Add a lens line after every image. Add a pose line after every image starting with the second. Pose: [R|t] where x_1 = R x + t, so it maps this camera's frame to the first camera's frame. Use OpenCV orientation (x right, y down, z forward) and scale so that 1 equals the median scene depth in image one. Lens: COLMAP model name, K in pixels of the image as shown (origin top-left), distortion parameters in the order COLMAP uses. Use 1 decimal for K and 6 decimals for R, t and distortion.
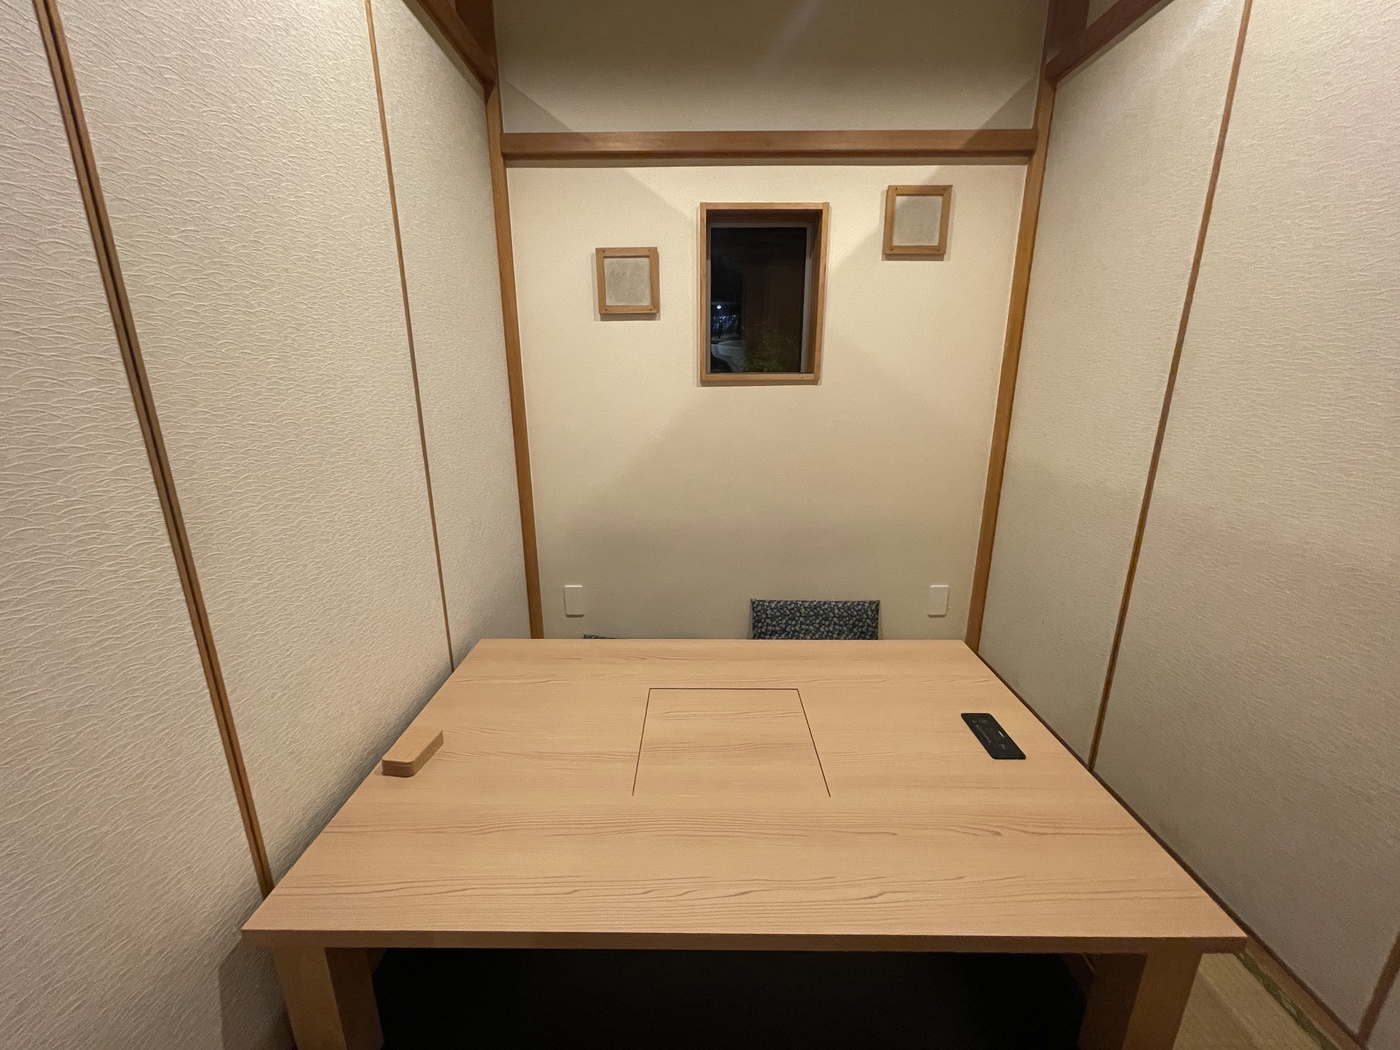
lens RADIAL K [[570.3, 0, 705.0], [0, 570.3, 523.3], [0, 0, 1]] dist [0.004421, 0.001166]
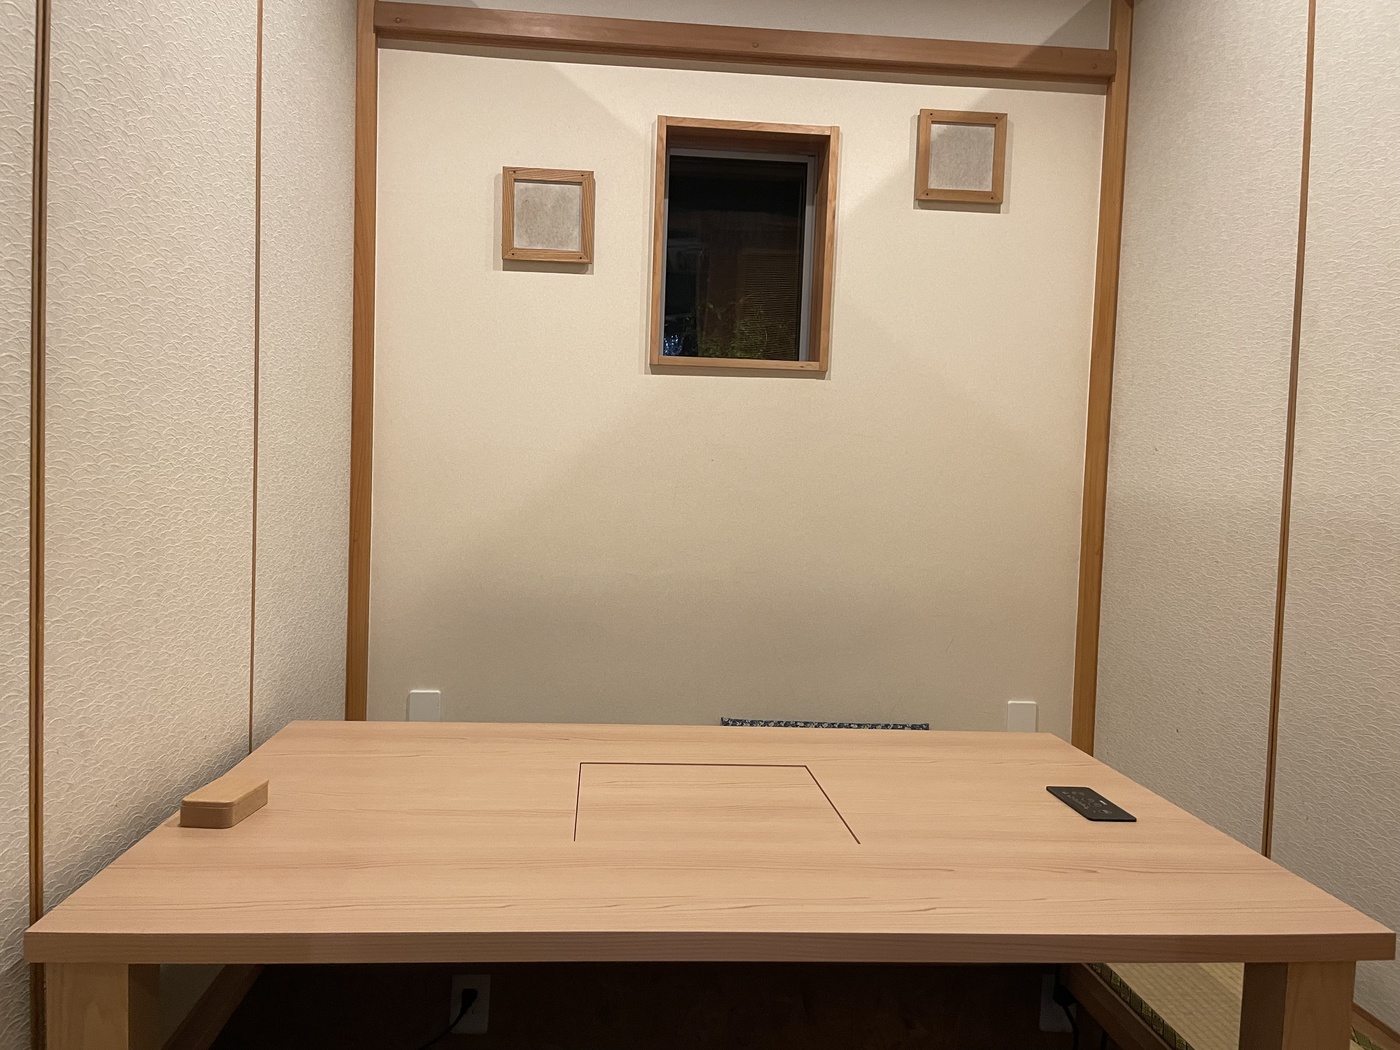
lens RADIAL K [[1059.6, 0, 702.4], [0, 1059.6, 518.8], [0, 0, 1]] dist [0.072454, -0.031493]
pose [[0.995731, 0.031733, 0.086675, -0.052493], [-0.012780, 0.977396, -0.211029, 0.198780], [-0.091413, 0.209020, 0.973629, -0.180453]]
